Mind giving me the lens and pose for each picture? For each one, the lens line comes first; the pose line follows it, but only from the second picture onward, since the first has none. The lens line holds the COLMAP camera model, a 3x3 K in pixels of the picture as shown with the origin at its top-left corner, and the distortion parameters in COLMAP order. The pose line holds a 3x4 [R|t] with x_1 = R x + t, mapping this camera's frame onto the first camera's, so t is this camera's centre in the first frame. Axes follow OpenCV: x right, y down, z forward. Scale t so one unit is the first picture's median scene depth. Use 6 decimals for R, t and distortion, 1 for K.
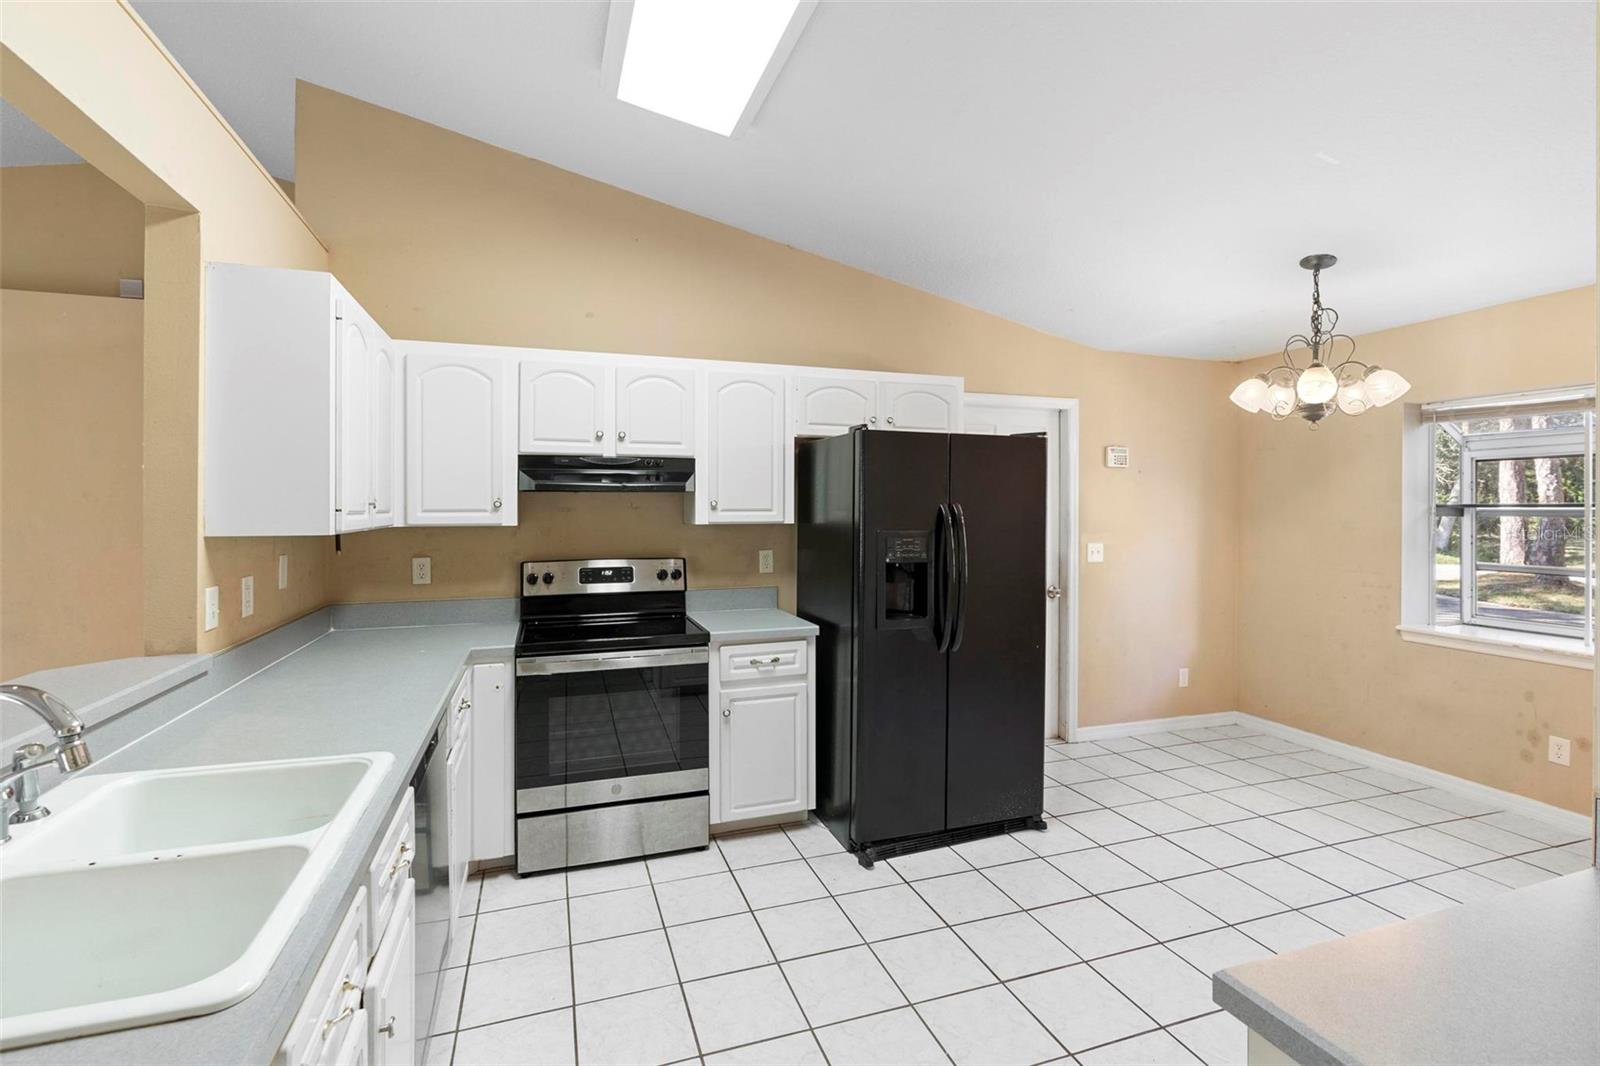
lens RADIAL K [[731.7, 0, 798.1], [0, 731.7, 507.2], [0, 0, 1]] dist [-0.006499, 0.001976]
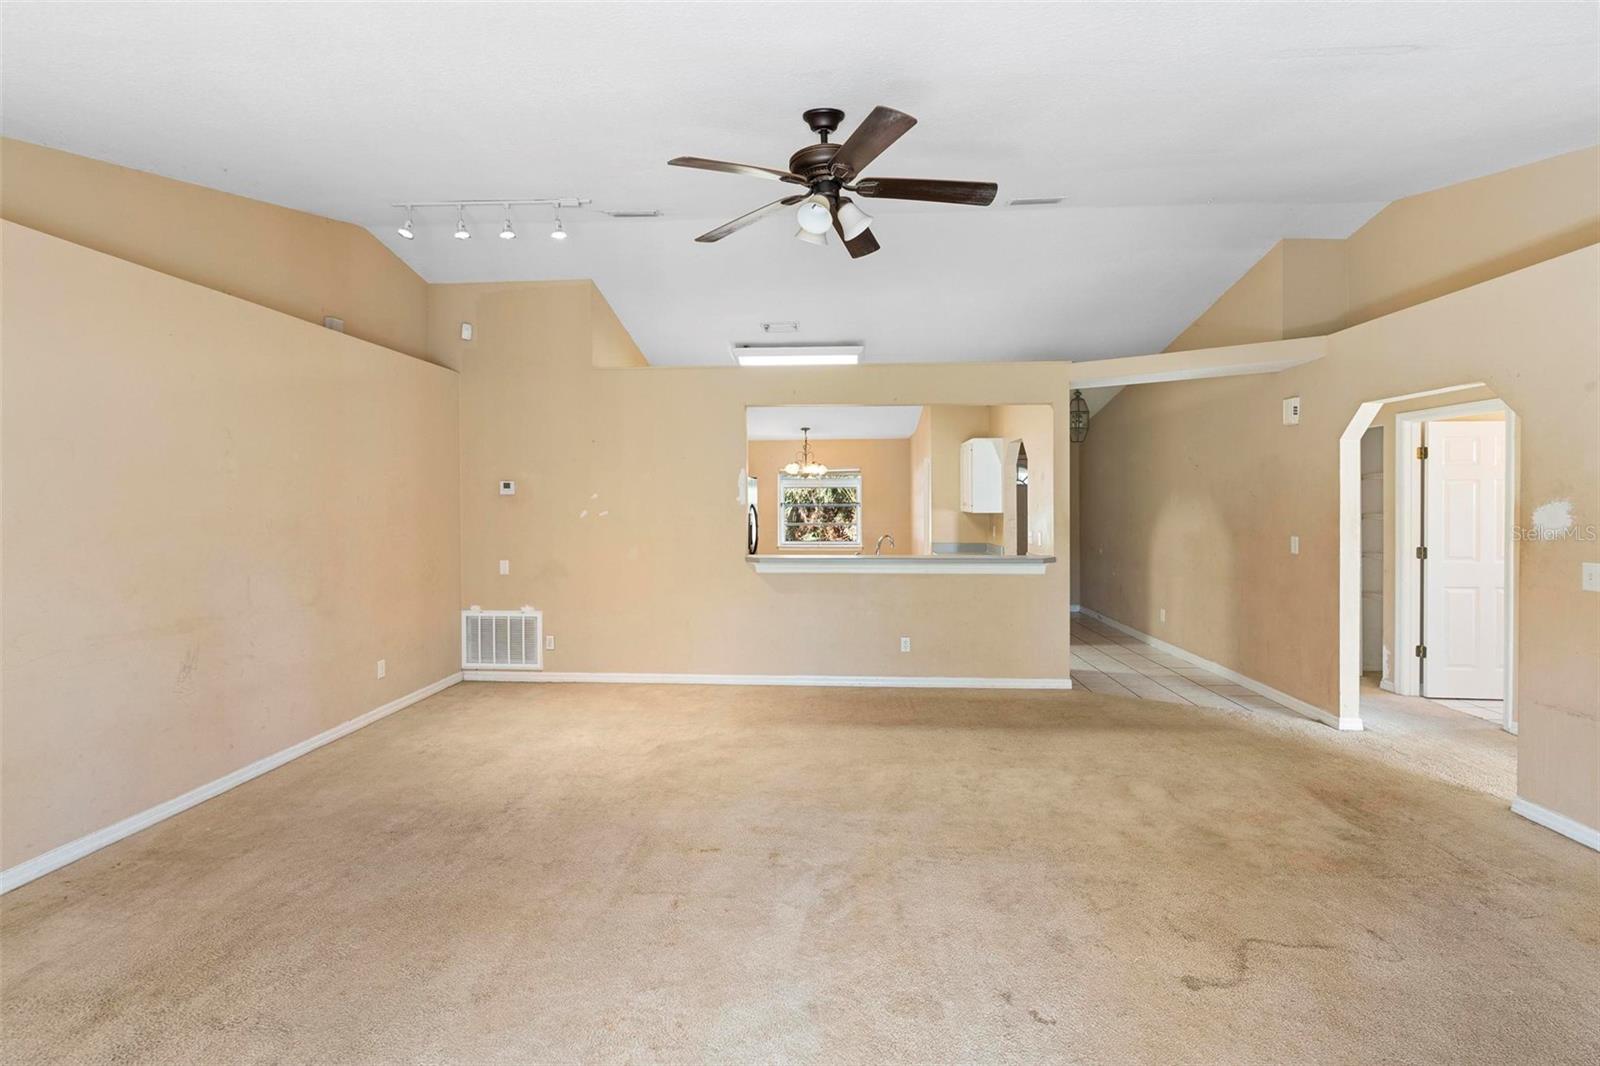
lens RADIAL K [[726.5, 0, 794.8], [0, 726.5, 515.7], [0, 0, 1]] dist [-0.006817, 0.001210]
pose [[0.390324, -0.018612, 0.920490, -2.060288], [-0.000692, 0.999789, 0.020509, -0.013173], [-0.920677, -0.008642, 0.390229, -0.187778]]
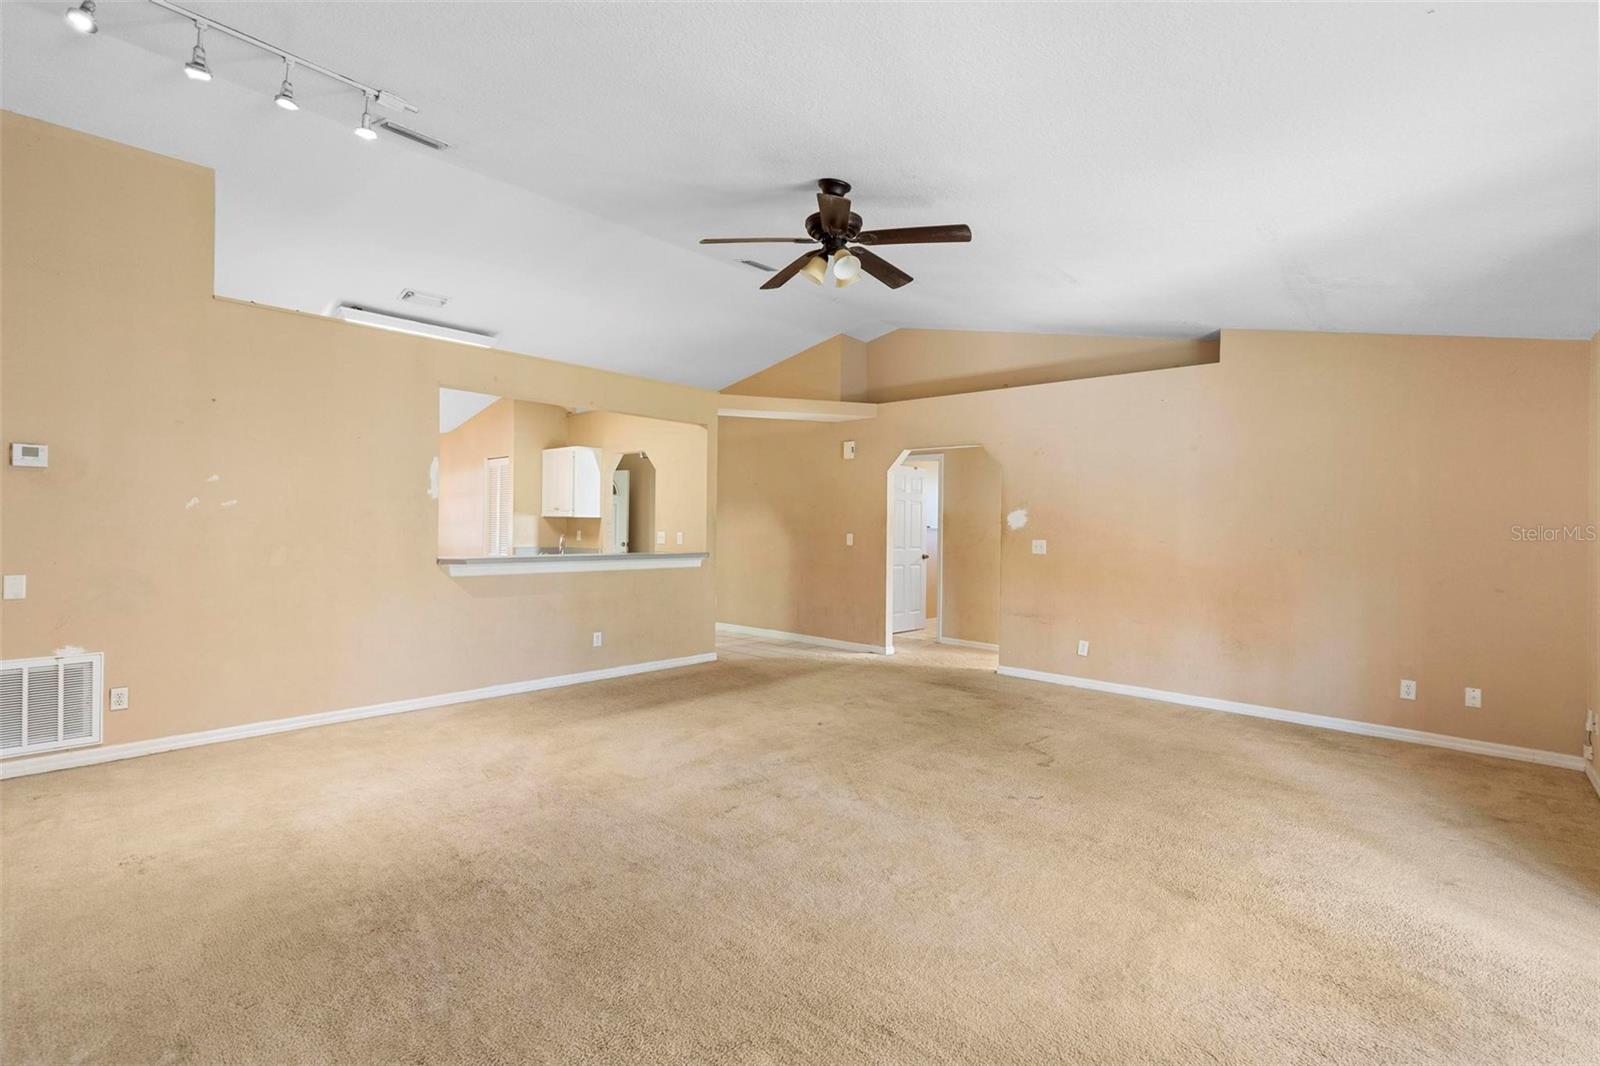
lens RADIAL K [[718.7, 0, 792.2], [0, 718.7, 532.7], [0, 0, 1]] dist [-0.017984, 0.008354]
pose [[-0.468621, -0.016950, 0.883237, -2.161846], [-0.018943, 0.999779, 0.009136, 0.039131], [-0.883196, -0.012450, -0.468838, 0.641738]]
